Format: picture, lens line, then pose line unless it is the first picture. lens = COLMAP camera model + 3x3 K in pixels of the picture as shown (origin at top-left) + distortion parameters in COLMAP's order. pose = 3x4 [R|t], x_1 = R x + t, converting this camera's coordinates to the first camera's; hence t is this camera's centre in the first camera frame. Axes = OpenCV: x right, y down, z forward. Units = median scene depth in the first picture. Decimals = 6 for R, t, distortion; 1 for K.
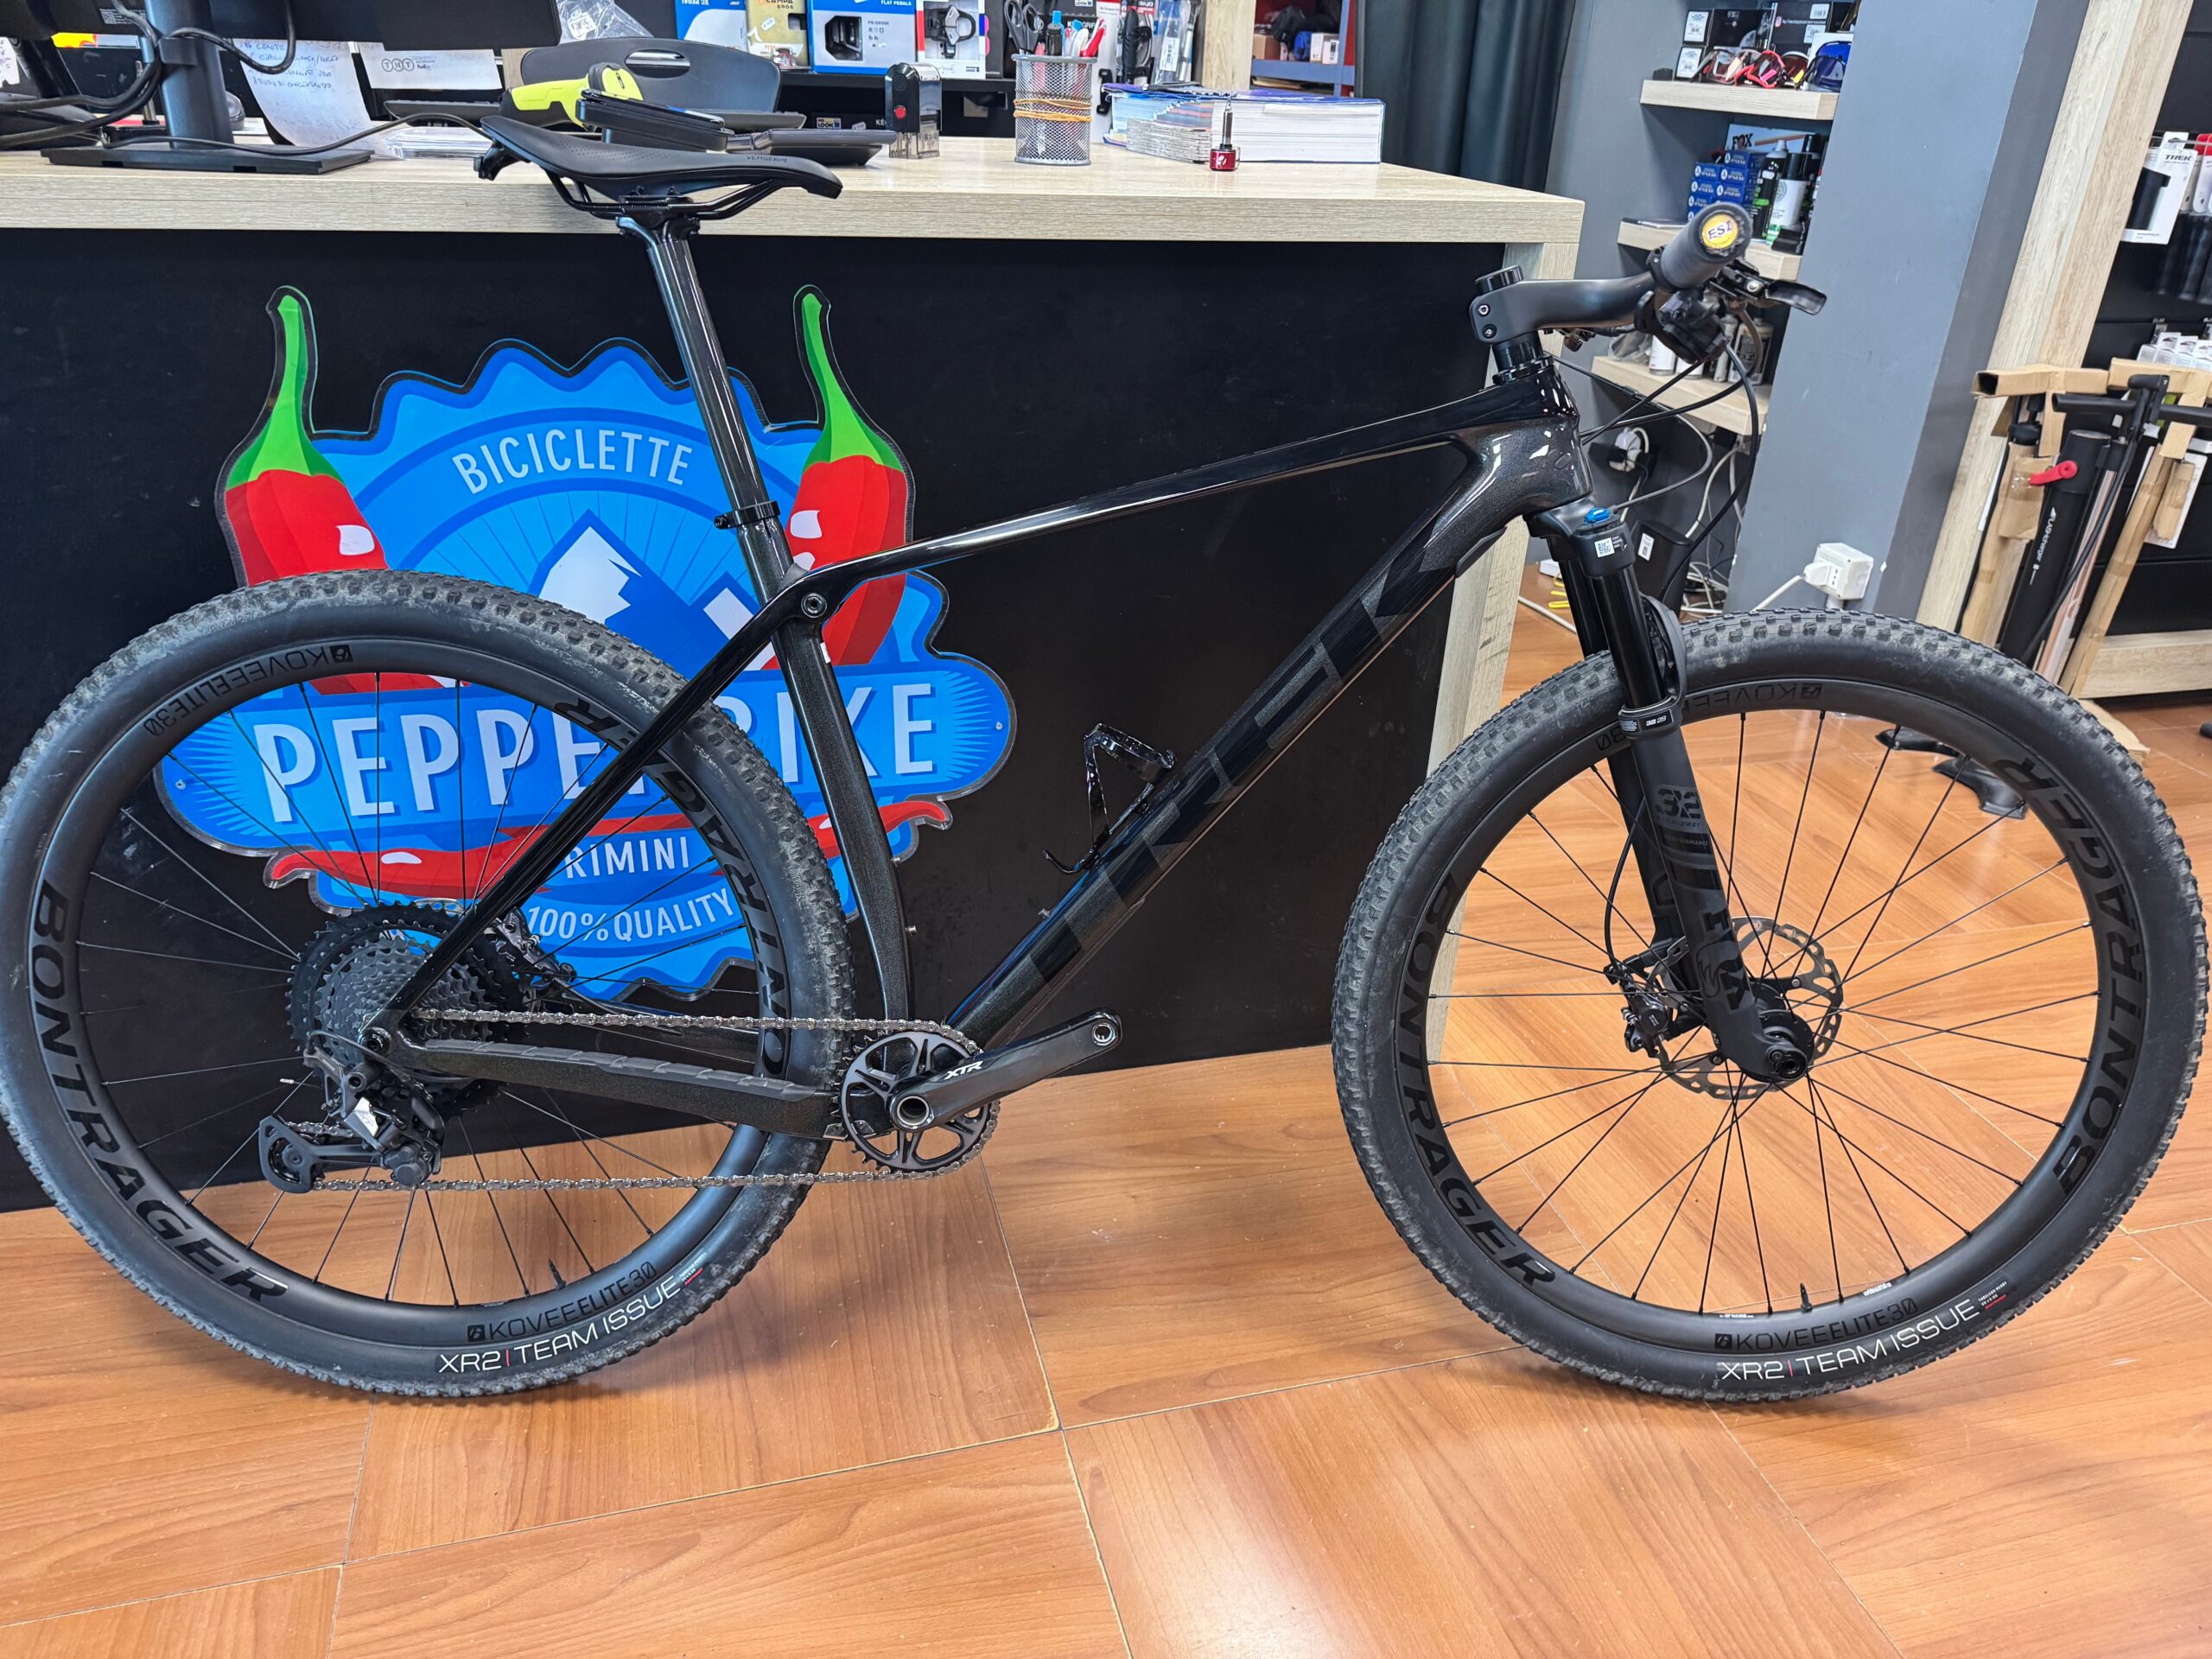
lens RADIAL K [[1593.8, 0, 1106.0], [0, 1593.8, 829.5], [0, 0, 1]] dist [0.067745, -0.092583]
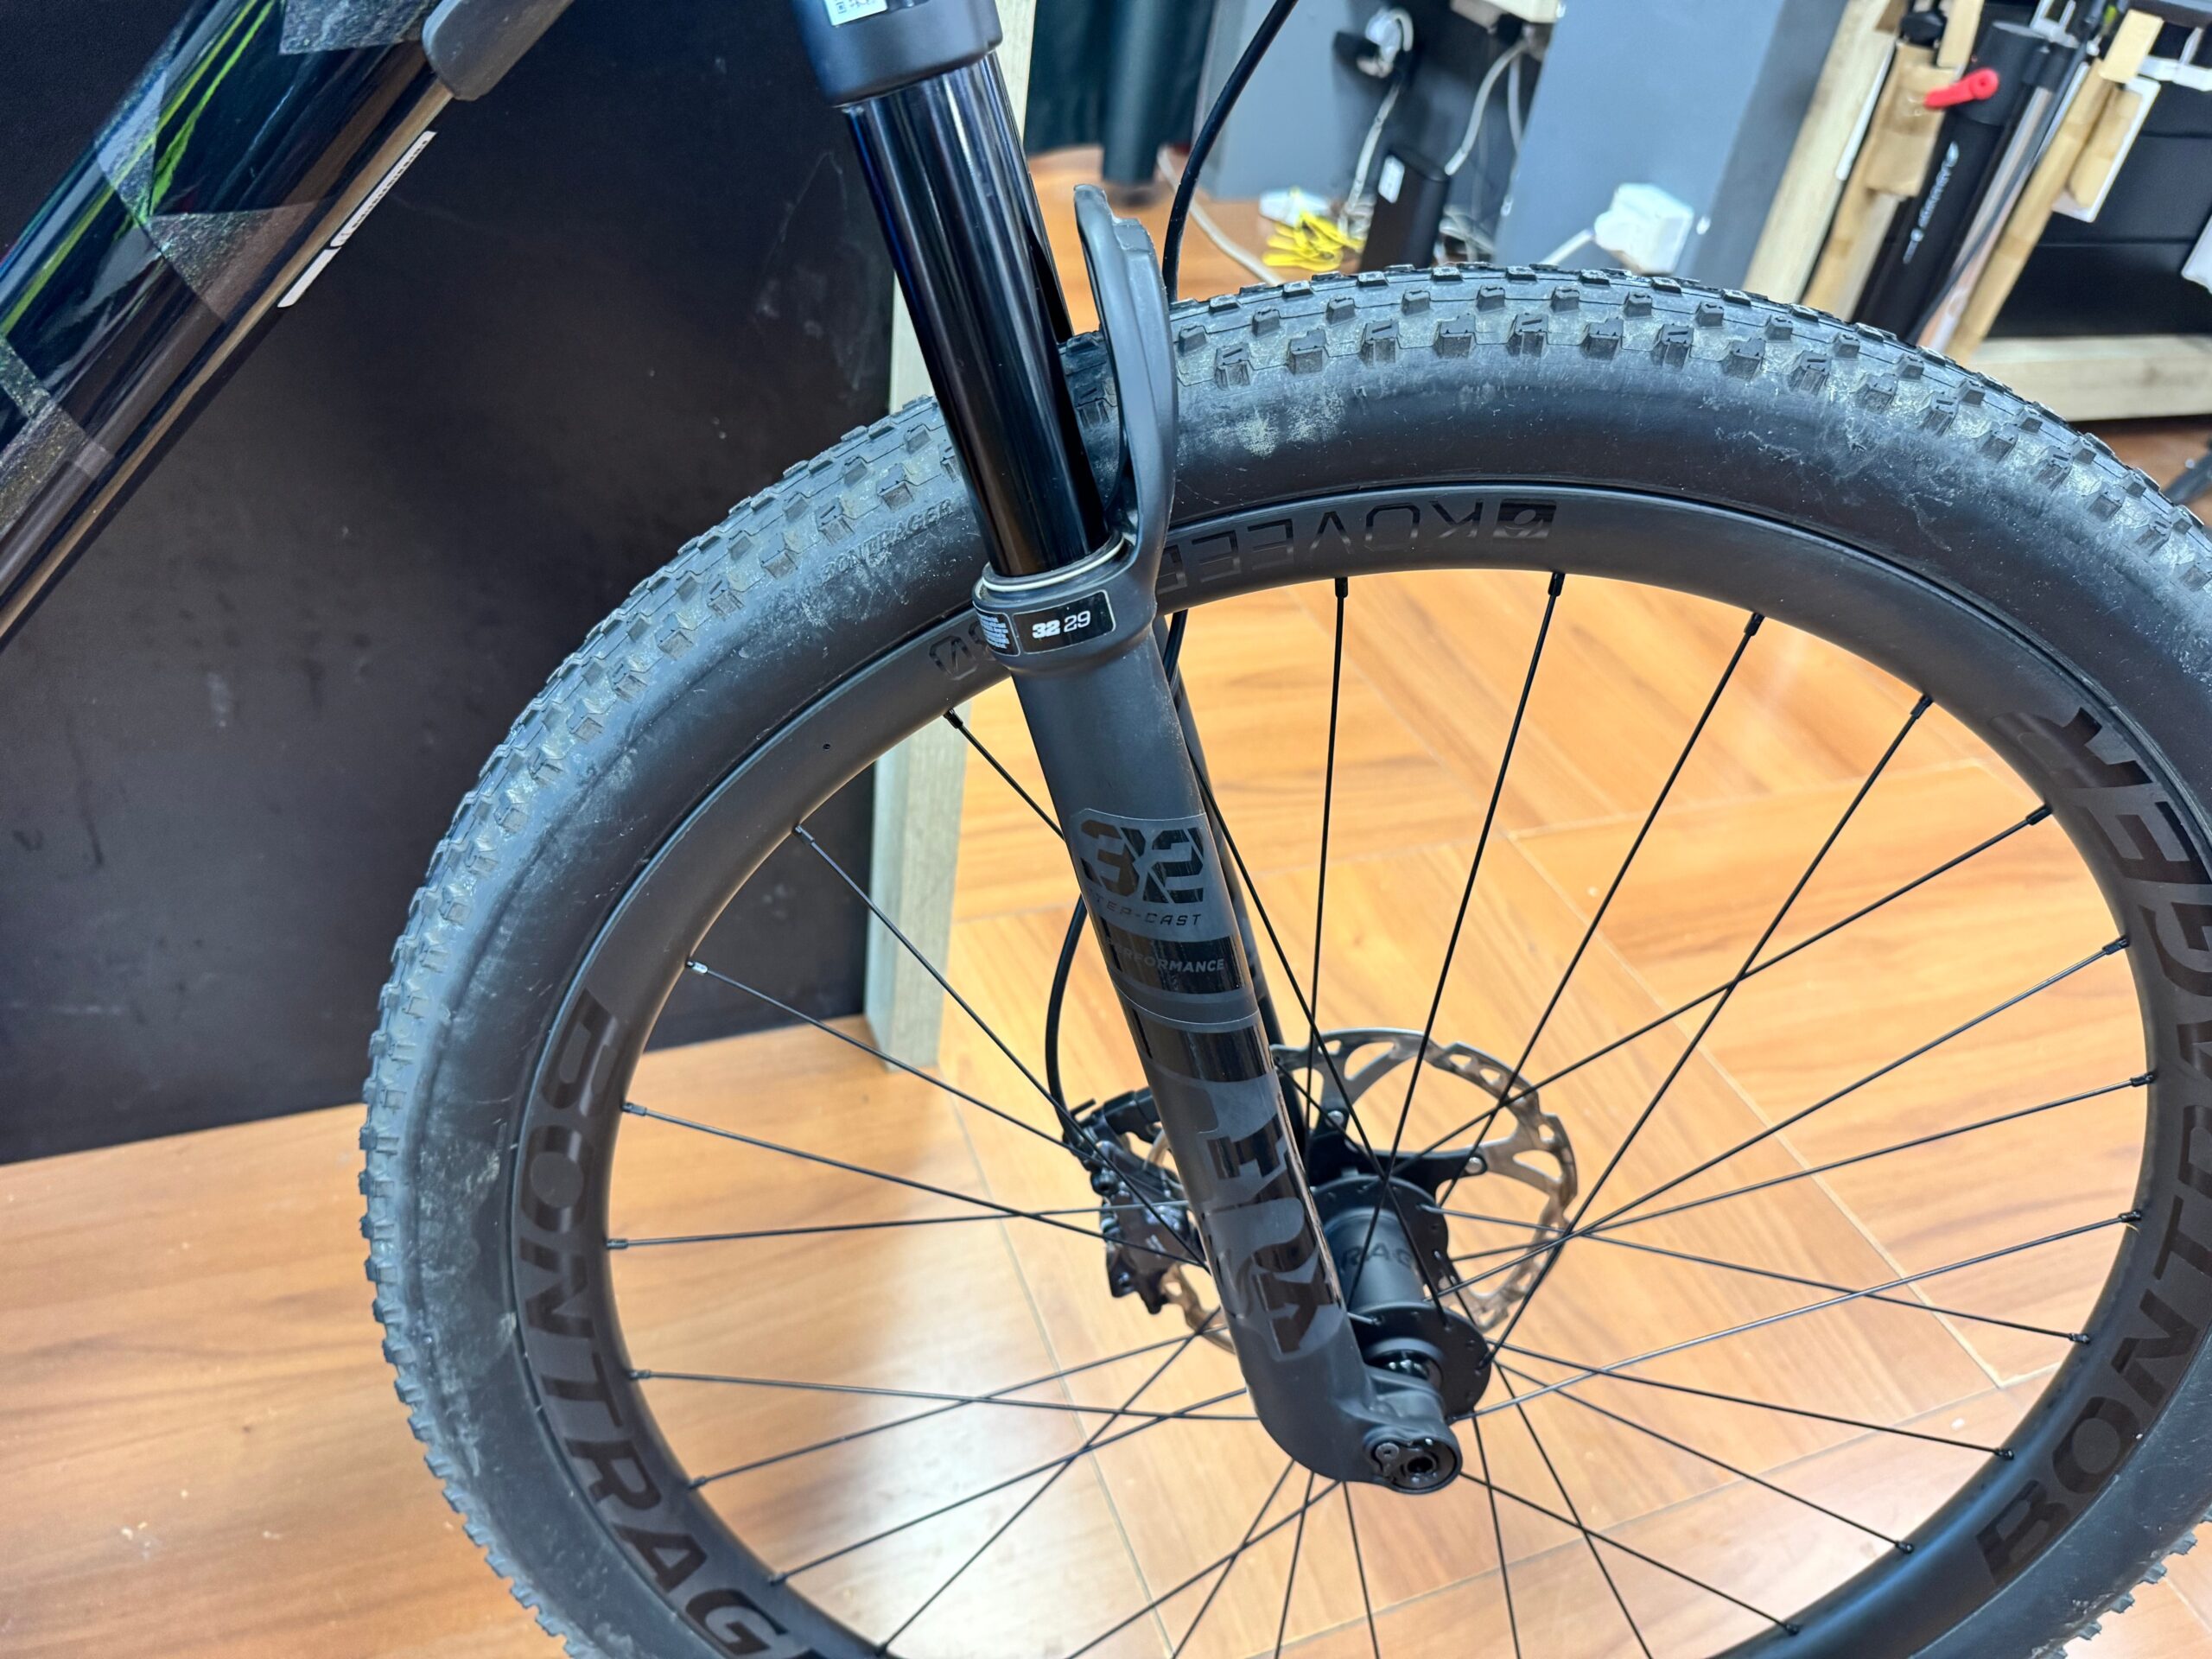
lens RADIAL K [[1593.8, 0, 1106.0], [0, 1593.8, 829.5], [0, 0, 1]] dist [0.067745, -0.092583]
pose [[0.993717, -0.013636, 0.111089, 0.326963], [-0.008259, 0.980910, 0.194286, -0.092283], [-0.111618, -0.193982, 0.974634, 0.699398]]
